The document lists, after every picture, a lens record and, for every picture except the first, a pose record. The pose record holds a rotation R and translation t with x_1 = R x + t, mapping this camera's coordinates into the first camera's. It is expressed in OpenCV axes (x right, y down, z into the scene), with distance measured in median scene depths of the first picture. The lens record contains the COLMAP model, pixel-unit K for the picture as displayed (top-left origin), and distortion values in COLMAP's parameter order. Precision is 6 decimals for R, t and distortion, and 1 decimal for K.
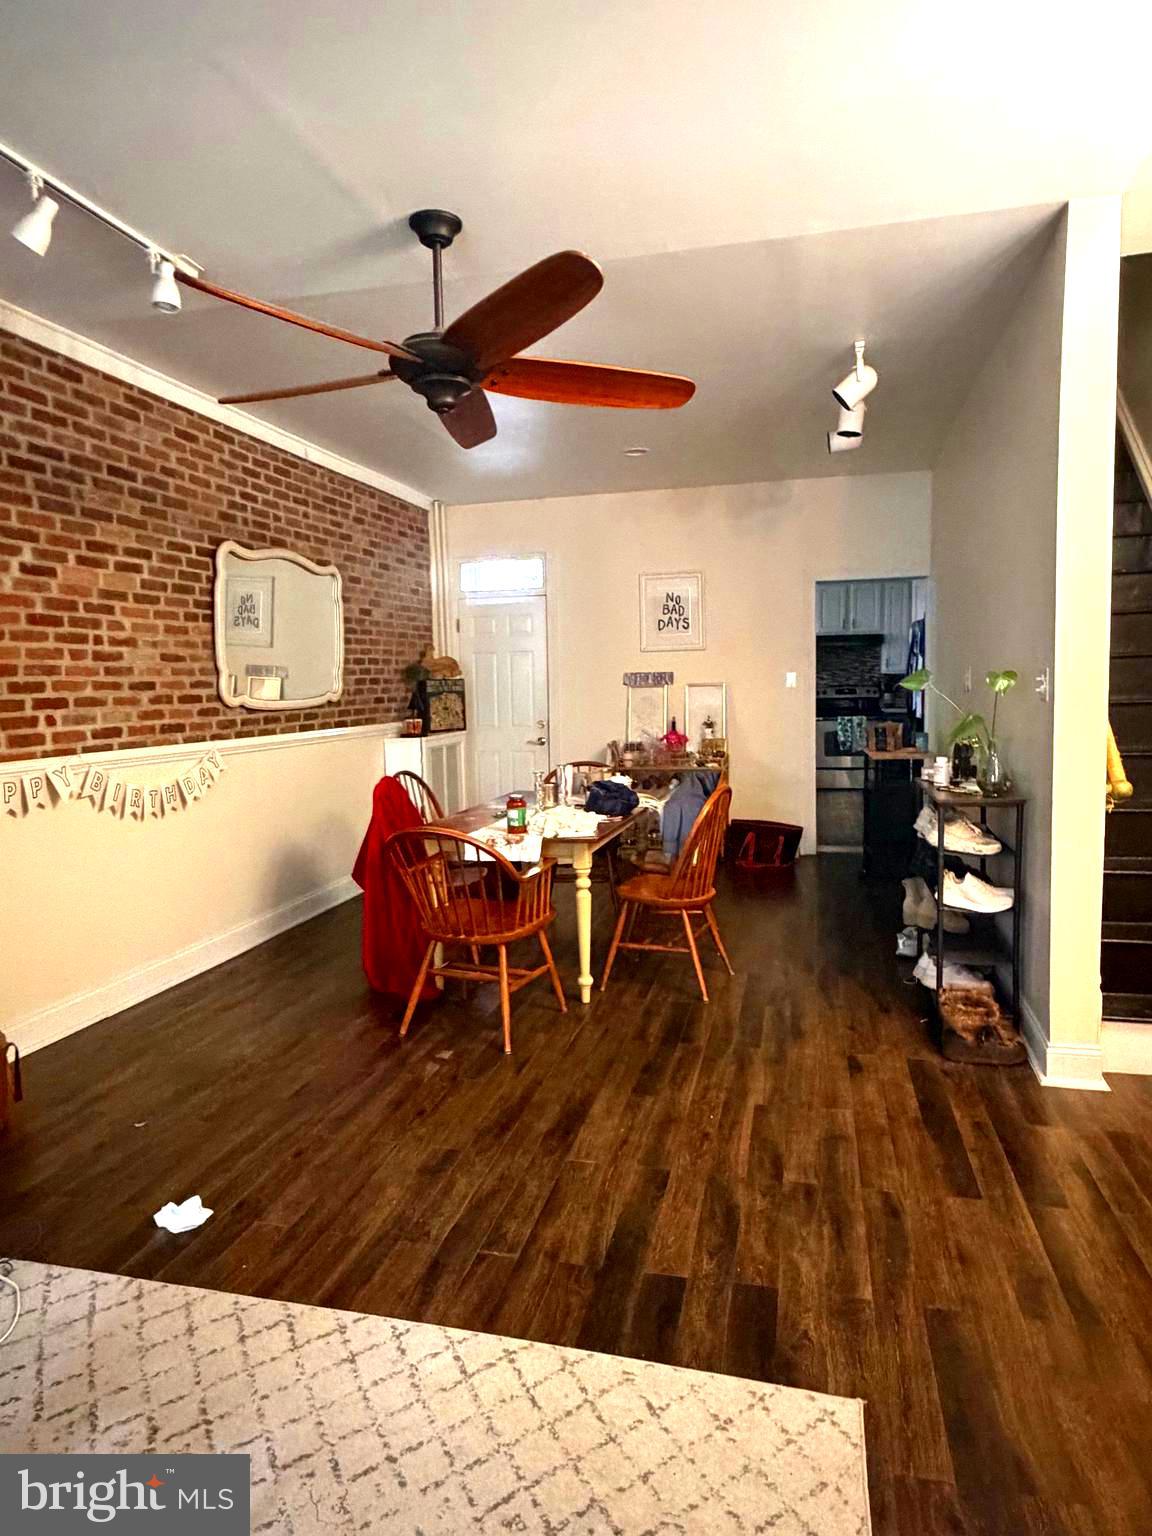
lens RADIAL K [[923.2, 0, 572.8], [0, 923.2, 763.6], [0, 0, 1]] dist [0.001953, 0.000324]
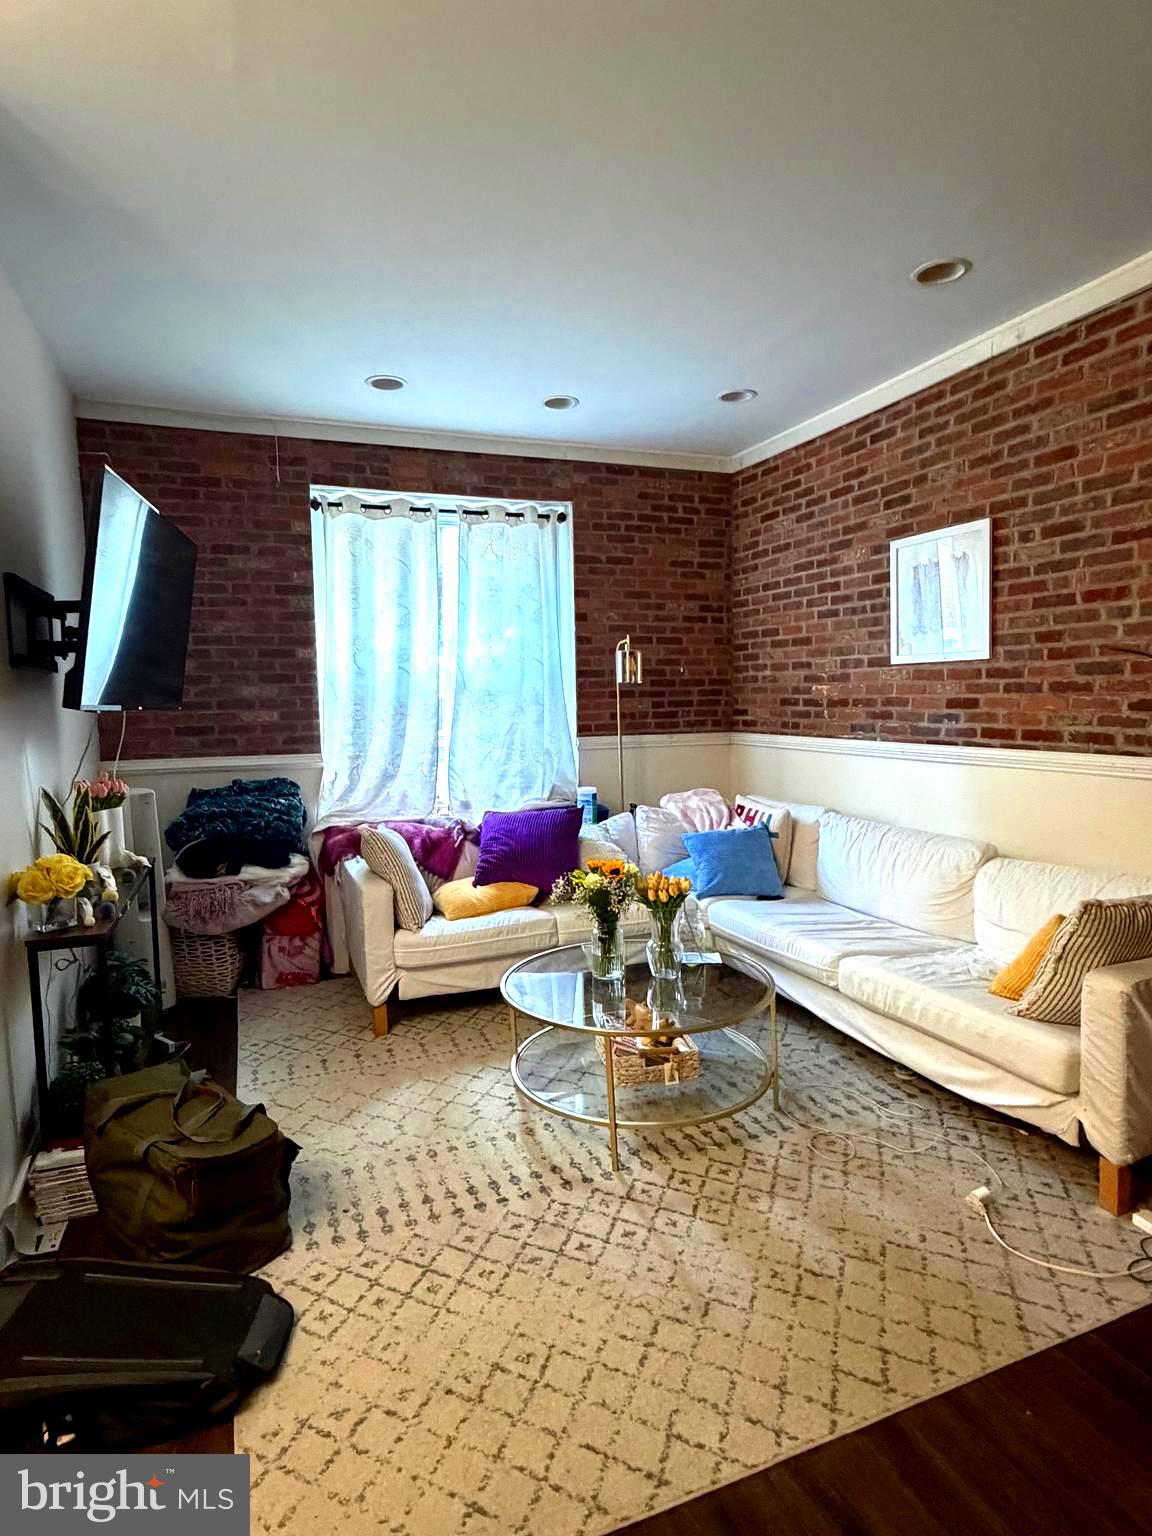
lens RADIAL K [[856.4, 0, 572.1], [0, 856.4, 768.4], [0, 0, 1]] dist [-0.002543, -0.000411]
pose [[-0.812564, 0.089768, -0.575917, 0.424615], [-0.010959, 0.985542, 0.169078, -0.154396], [0.582768, 0.143698, -0.799832, 1.612361]]
